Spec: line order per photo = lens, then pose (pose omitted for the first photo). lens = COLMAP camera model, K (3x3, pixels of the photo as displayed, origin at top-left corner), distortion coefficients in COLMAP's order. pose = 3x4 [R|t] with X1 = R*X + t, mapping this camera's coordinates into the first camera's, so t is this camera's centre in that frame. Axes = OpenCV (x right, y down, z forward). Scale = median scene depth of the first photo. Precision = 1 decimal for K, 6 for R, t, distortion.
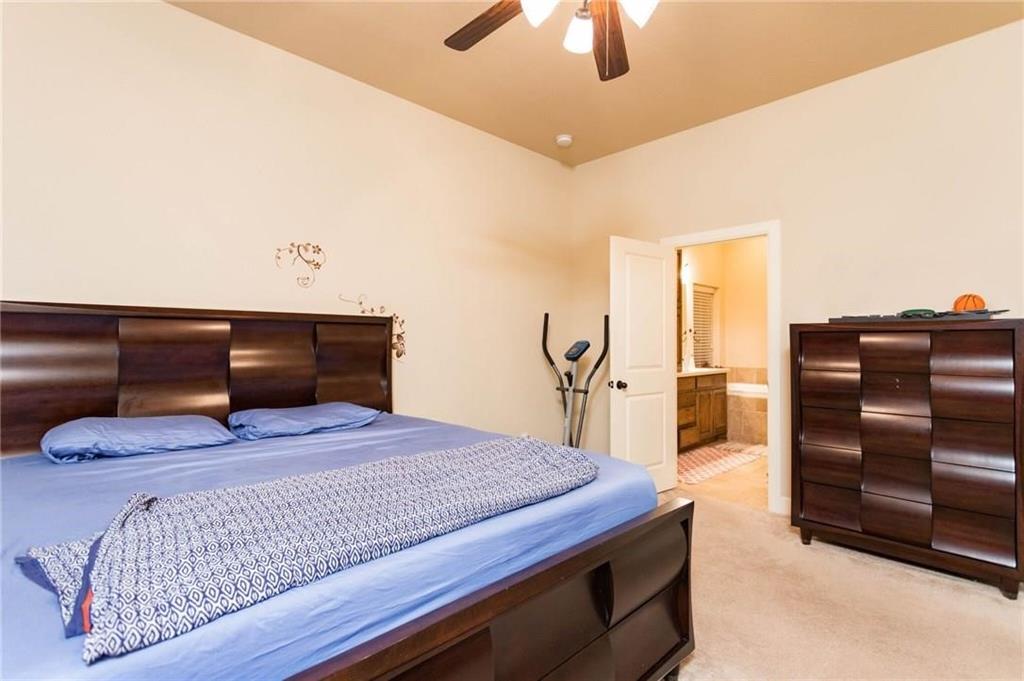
lens RADIAL K [[483.8, 0, 512.0], [0, 483.8, 340.5], [0, 0, 1]] dist [0.001516, 0.000558]
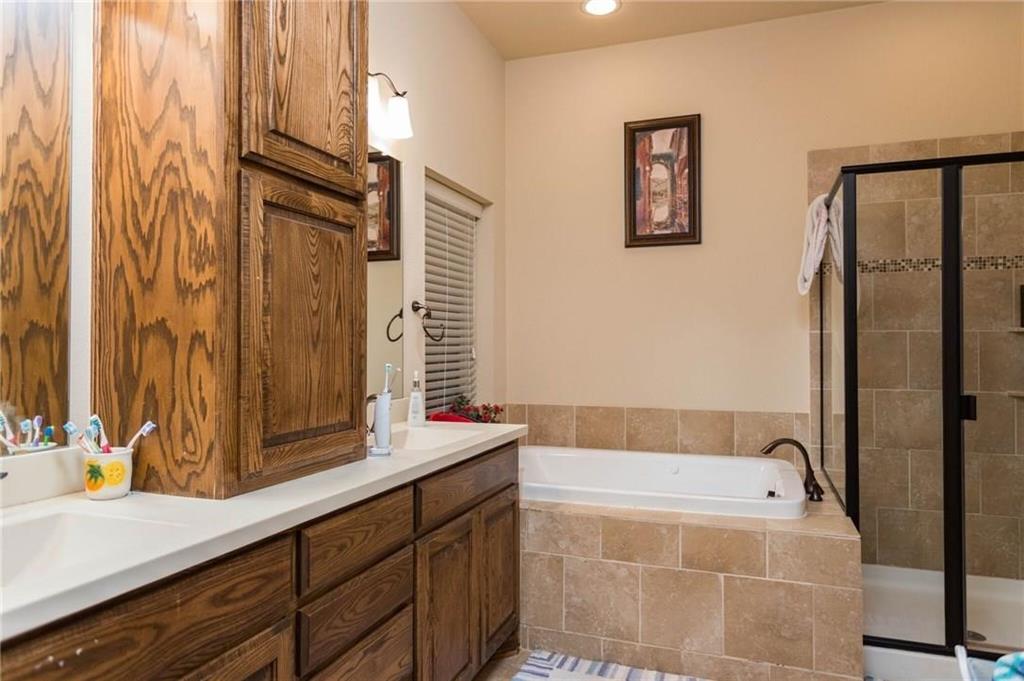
lens RADIAL K [[565.1, 0, 515.0], [0, 565.1, 338.5], [0, 0, 1]] dist [0.000152, 0.003018]
pose [[0.893756, 0.005049, 0.448525, 0.274685], [-0.000358, 0.999944, -0.010543, 0.004858], [-0.448553, 0.009263, 0.893708, 0.668350]]
